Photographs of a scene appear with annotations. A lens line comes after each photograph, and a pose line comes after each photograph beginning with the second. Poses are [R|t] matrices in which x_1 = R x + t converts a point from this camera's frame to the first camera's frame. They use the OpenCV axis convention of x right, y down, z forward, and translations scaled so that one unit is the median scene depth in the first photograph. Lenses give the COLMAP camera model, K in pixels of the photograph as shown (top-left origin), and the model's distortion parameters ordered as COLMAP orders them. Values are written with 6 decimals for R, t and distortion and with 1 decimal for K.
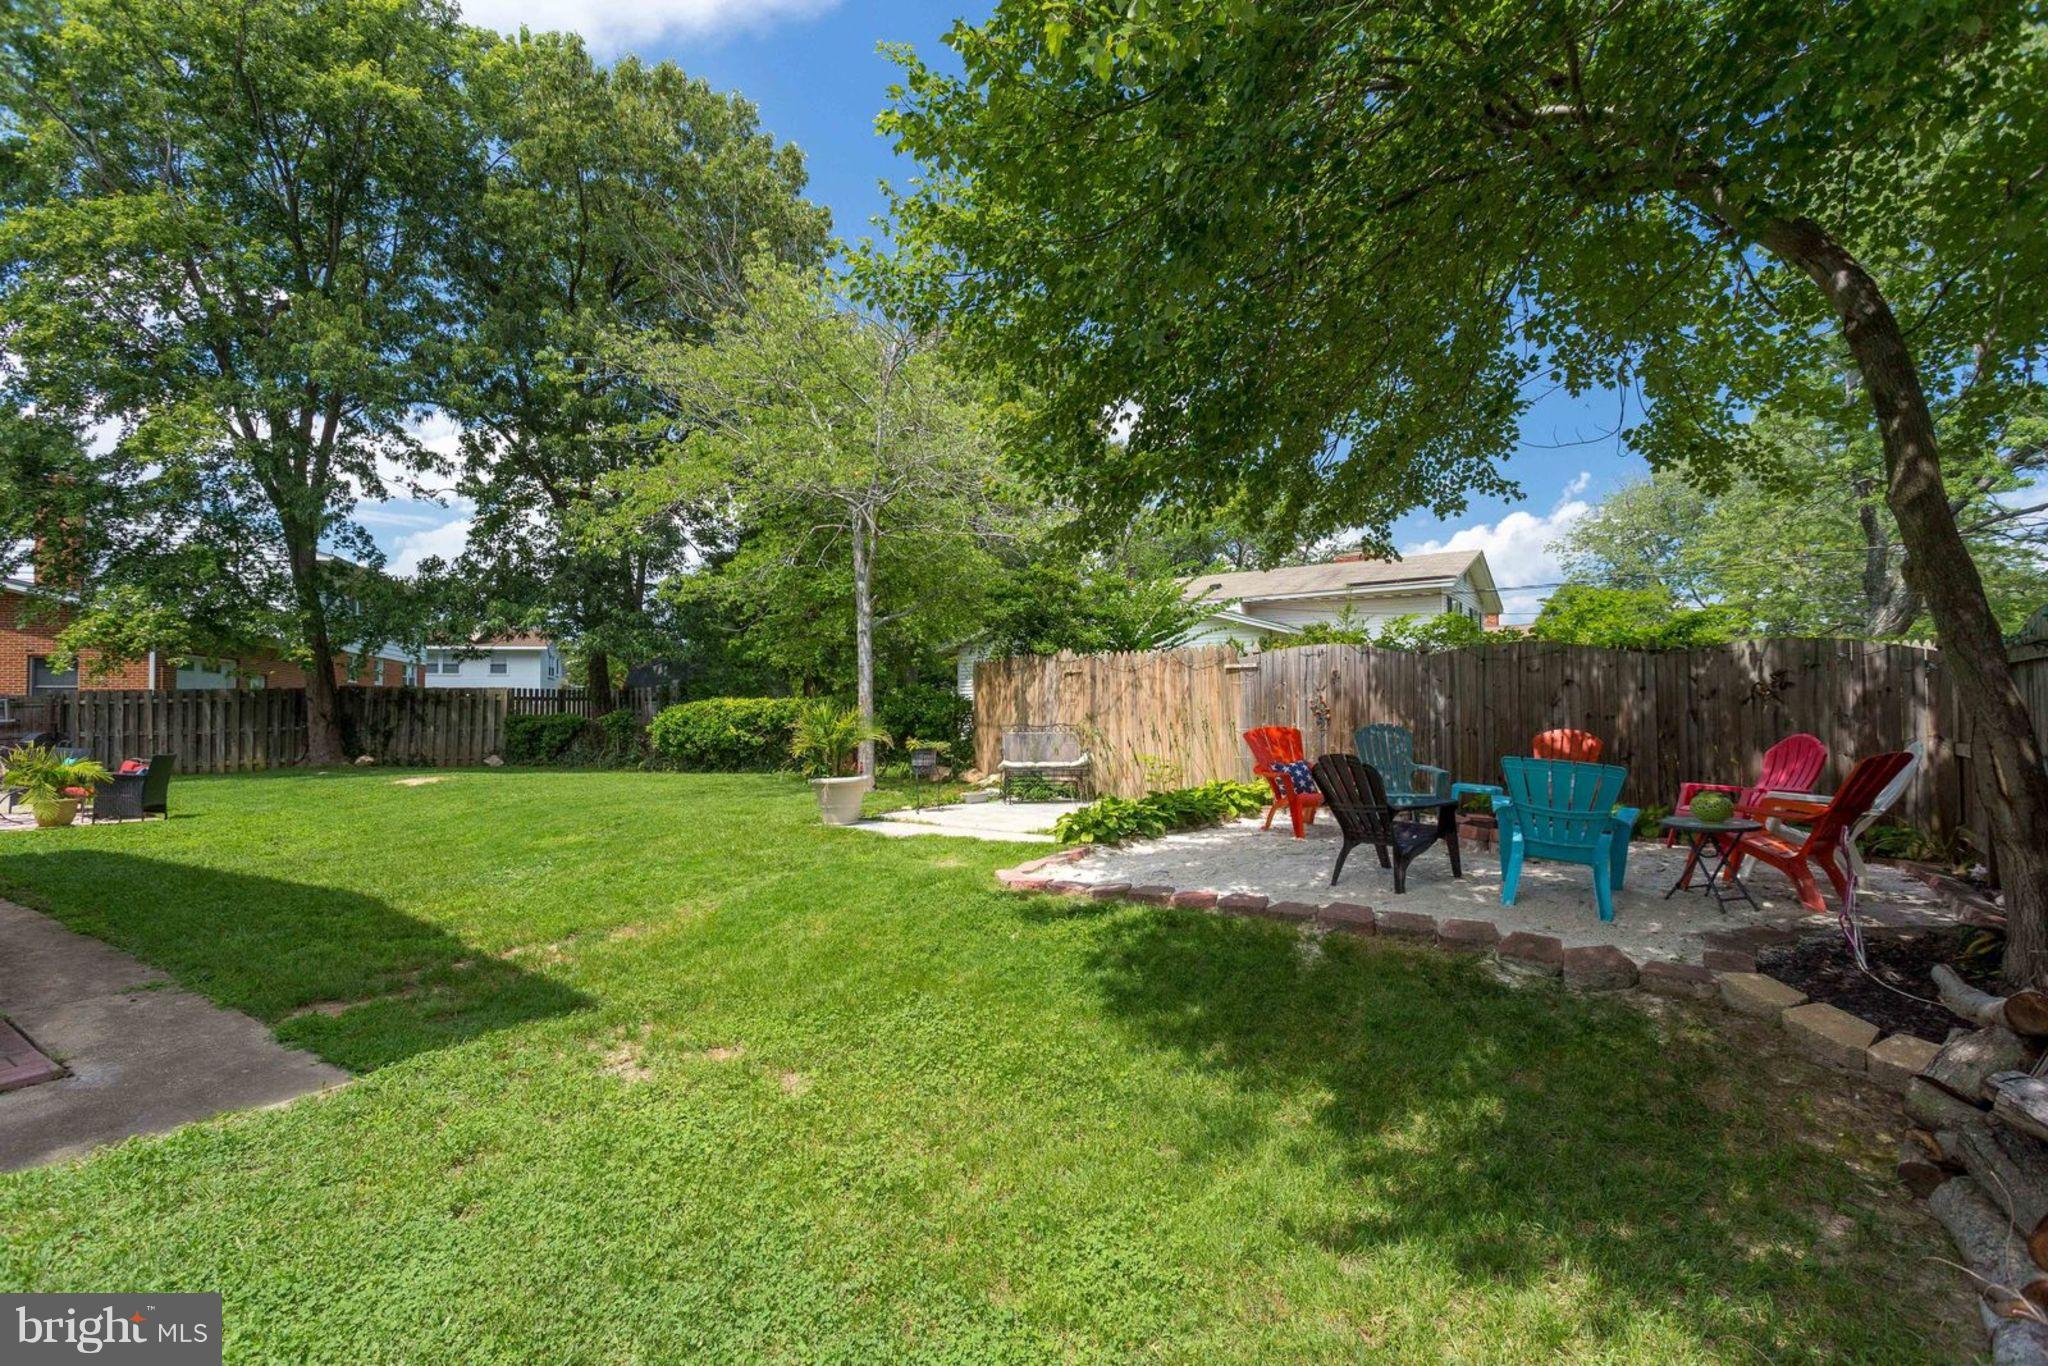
lens RADIAL K [[971.8, 0, 1031.1], [0, 971.8, 695.8], [0, 0, 1]] dist [0.004384, -0.000236]
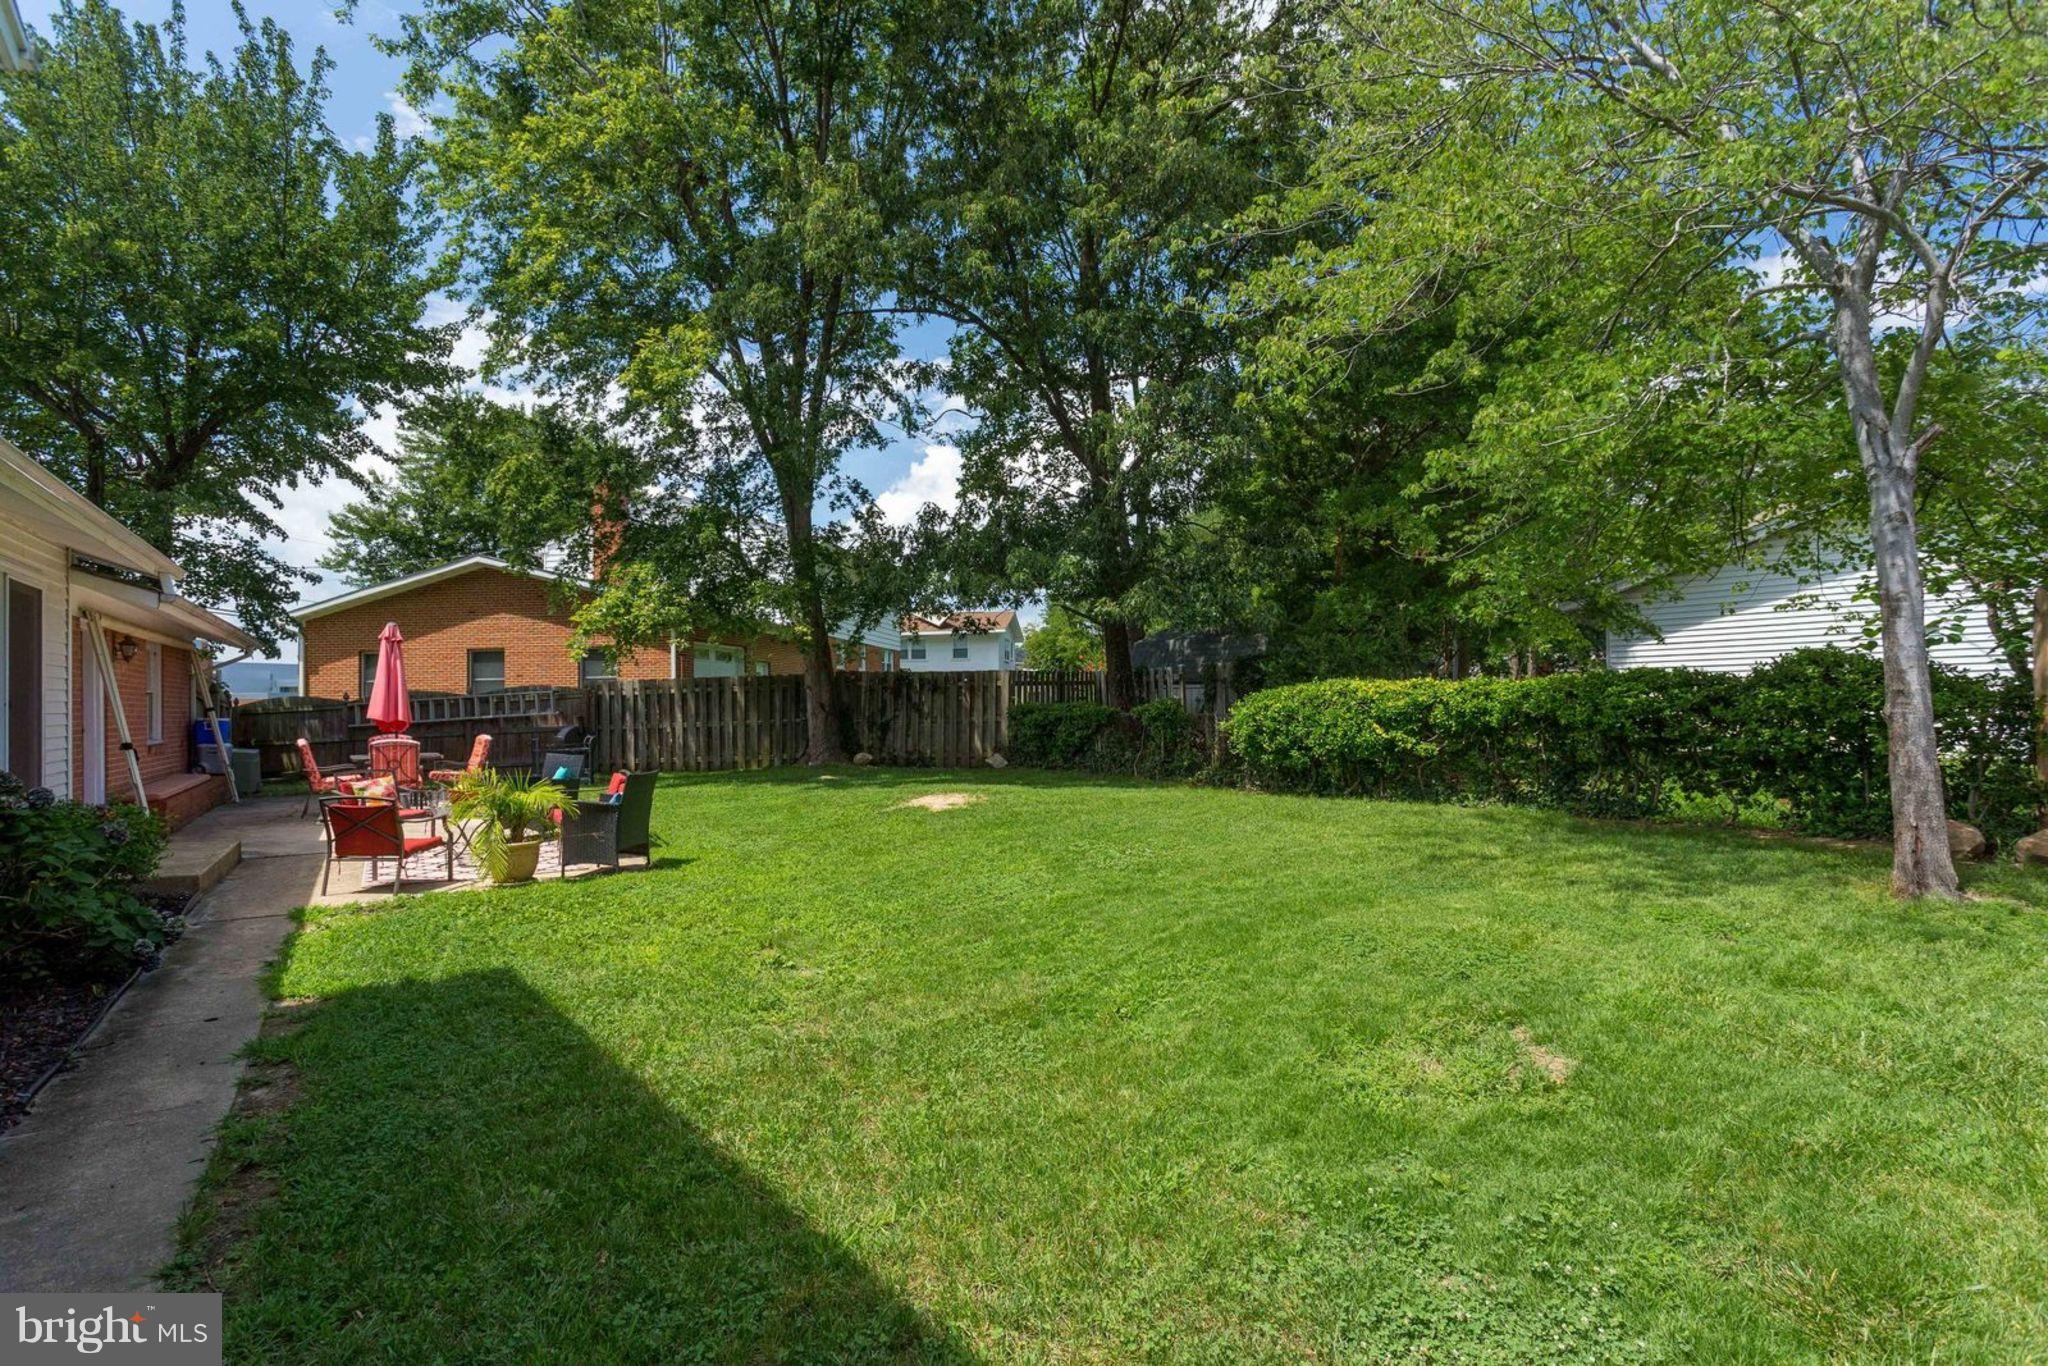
lens RADIAL K [[971.8, 0, 1020.3], [0, 971.8, 683.0], [0, 0, 1]] dist [0.004384, -0.000236]
pose [[0.915221, -0.012509, -0.402758, -0.233572], [0.015330, 0.999875, 0.003782, -0.000507], [0.402661, -0.009636, 0.915299, 0.302581]]
